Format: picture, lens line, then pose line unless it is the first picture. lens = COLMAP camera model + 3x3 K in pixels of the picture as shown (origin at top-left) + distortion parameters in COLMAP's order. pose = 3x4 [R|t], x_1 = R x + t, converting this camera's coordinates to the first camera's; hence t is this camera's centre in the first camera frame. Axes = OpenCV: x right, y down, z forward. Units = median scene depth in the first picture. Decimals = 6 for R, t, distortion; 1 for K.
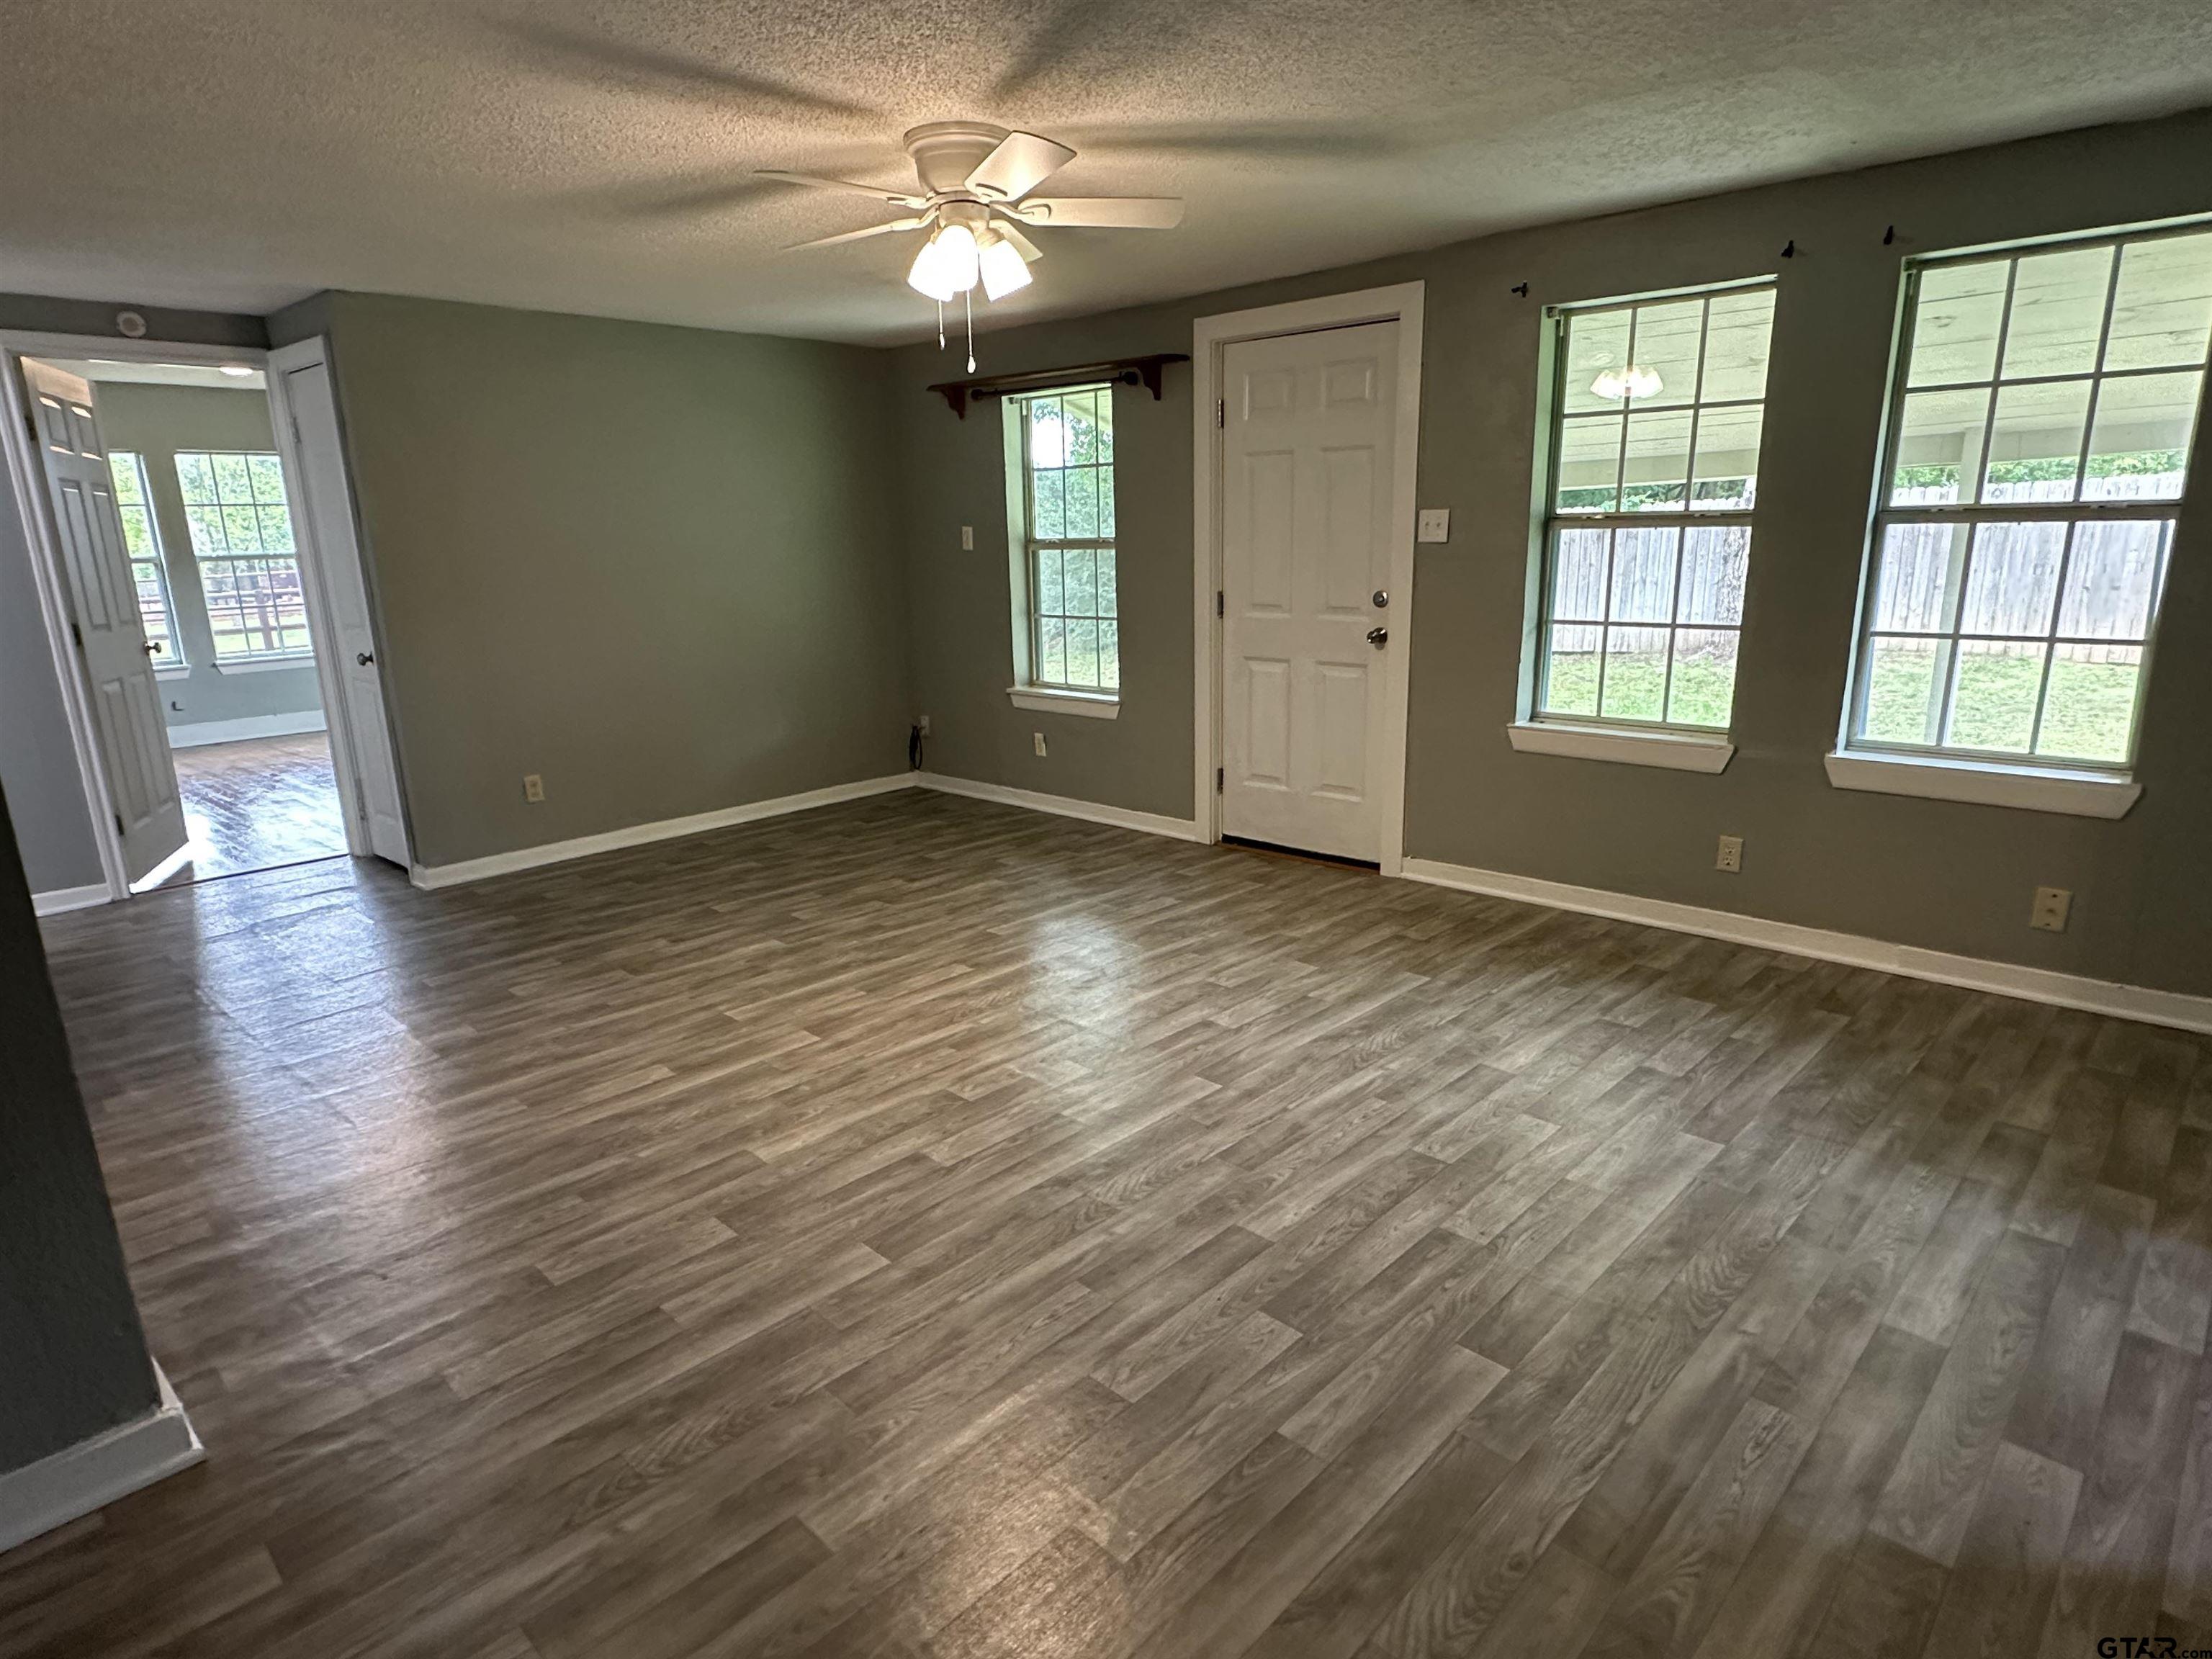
lens RADIAL K [[1230.2, 0, 1104.2], [0, 1230.2, 842.5], [0, 0, 1]] dist [-0.004340, -0.001526]
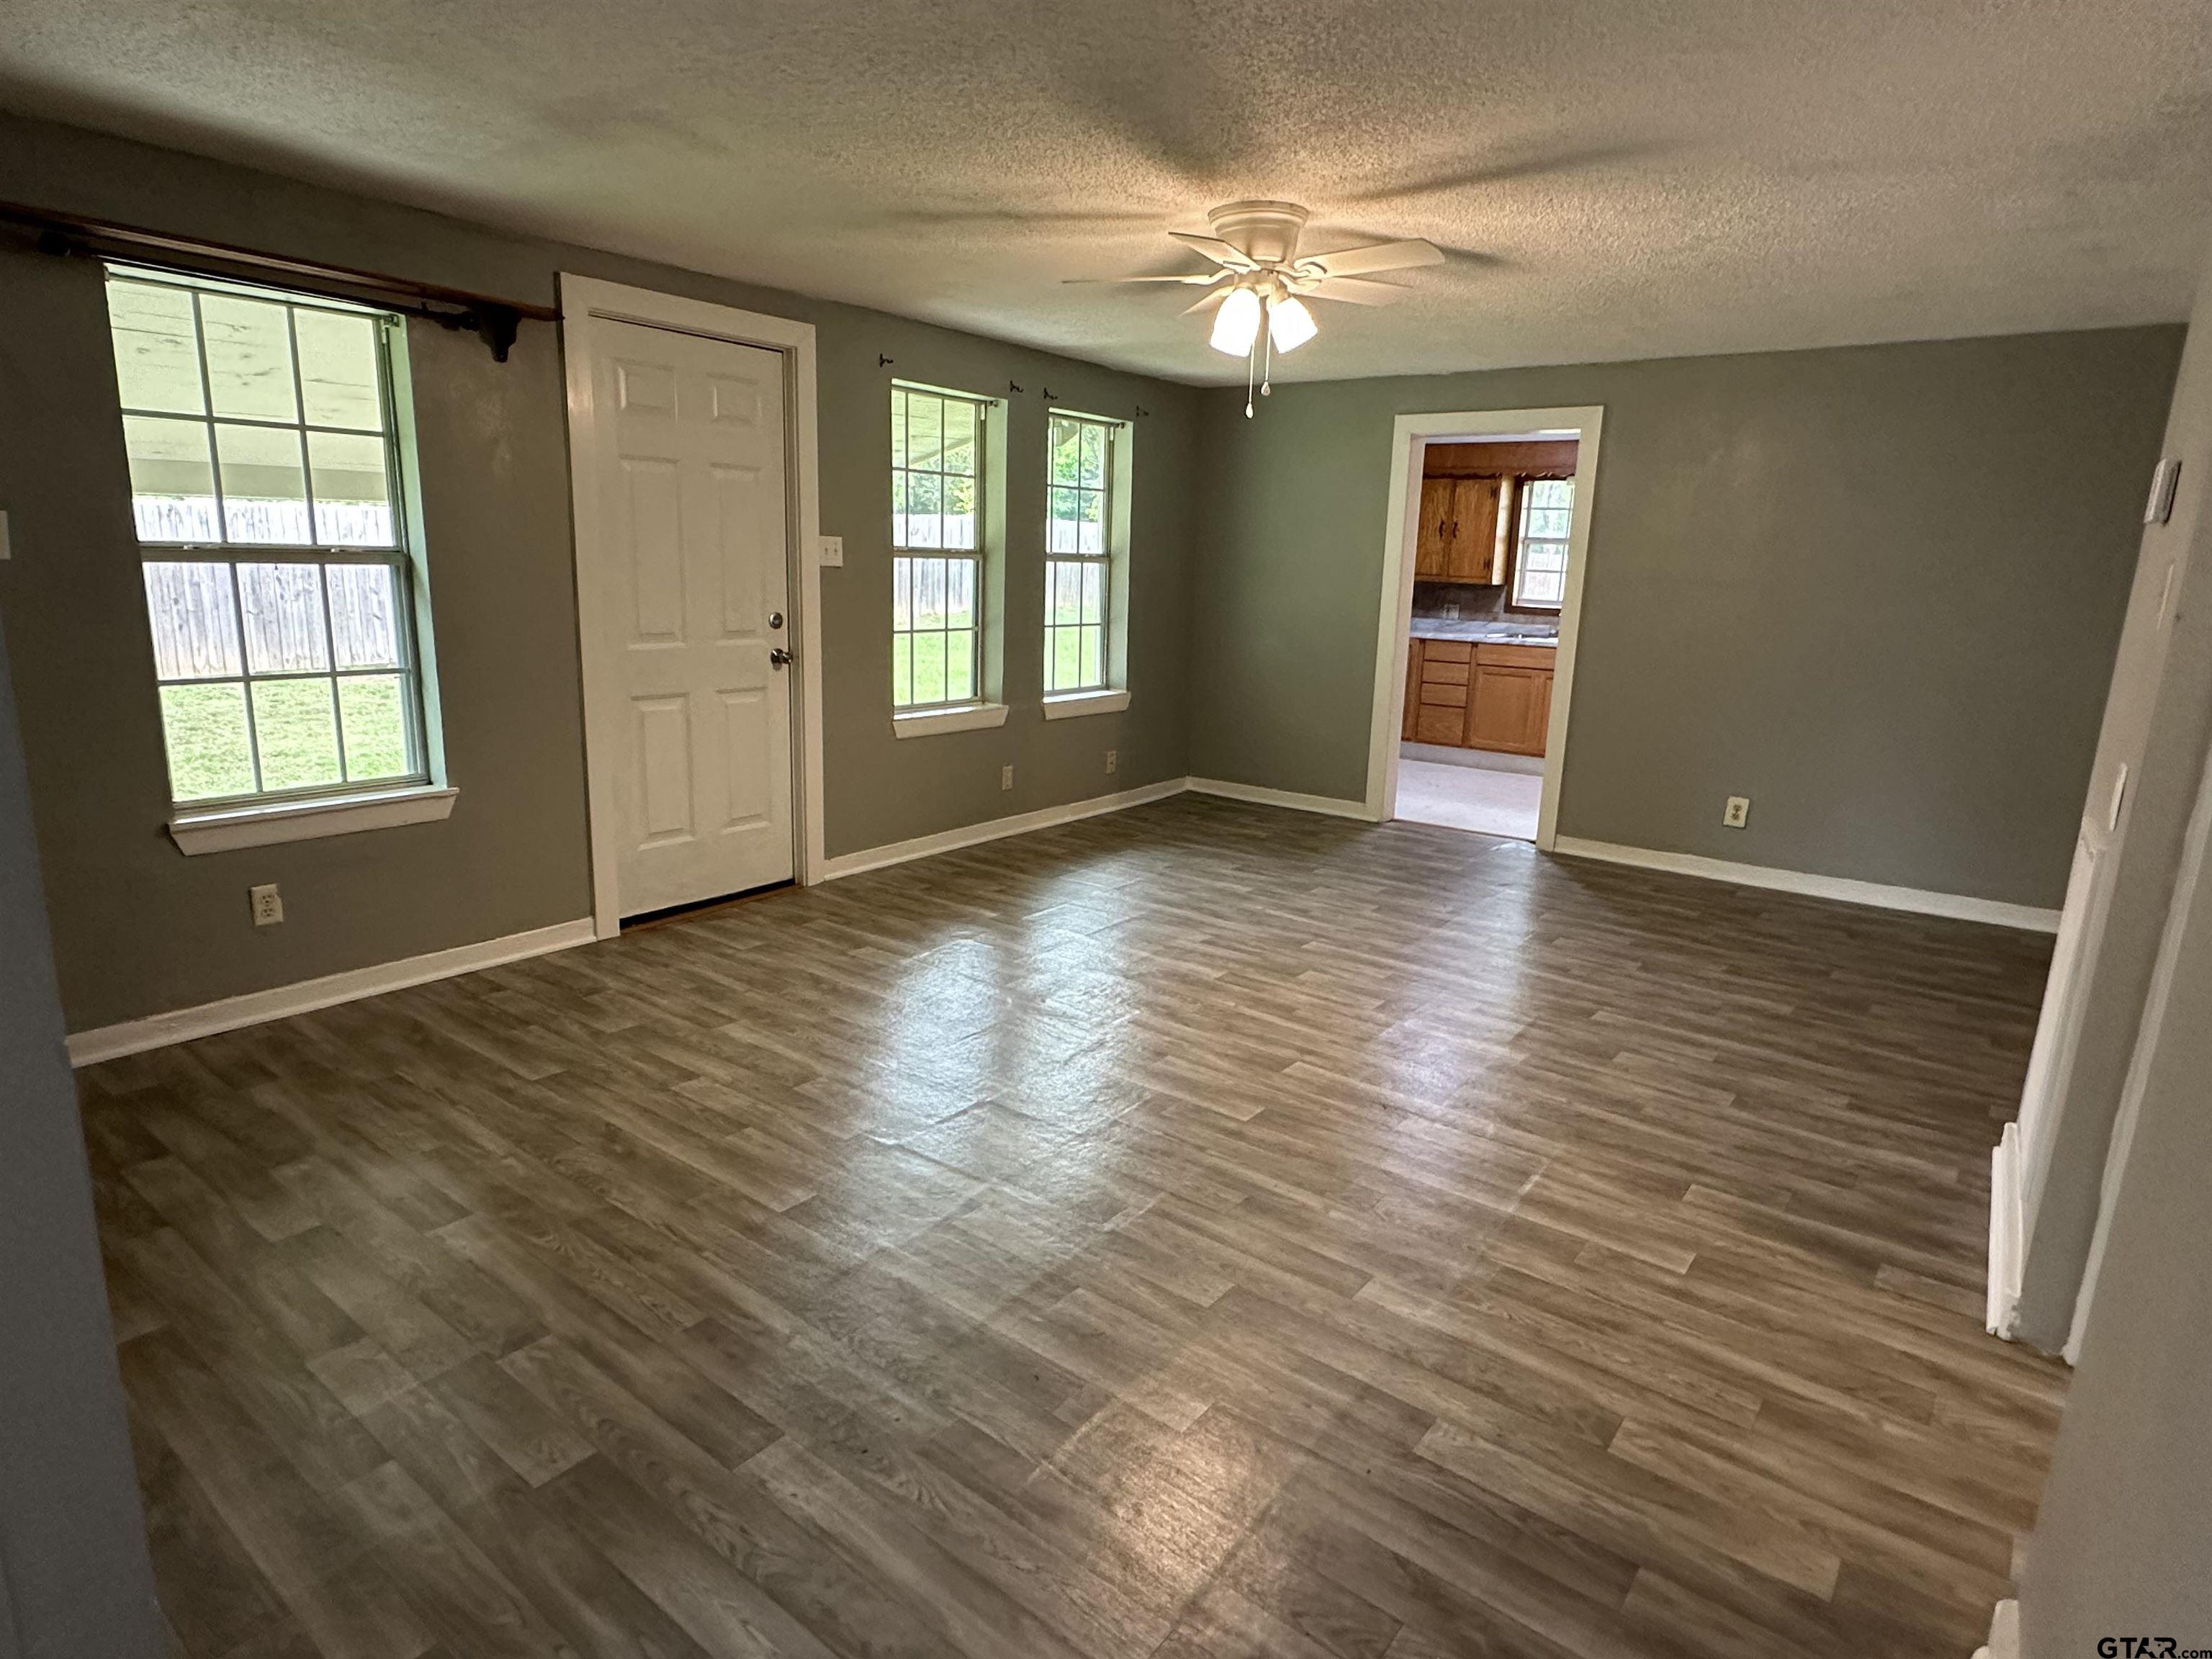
lens RADIAL K [[1230.2, 0, 1103.8], [0, 1230.2, 817.8], [0, 0, 1]] dist [-0.004340, -0.001526]
pose [[-0.113111, -0.185565, 0.976100, -0.800171], [0.220256, 0.953279, 0.206750, -0.187250], [-0.968862, 0.238378, -0.066955, 0.819988]]
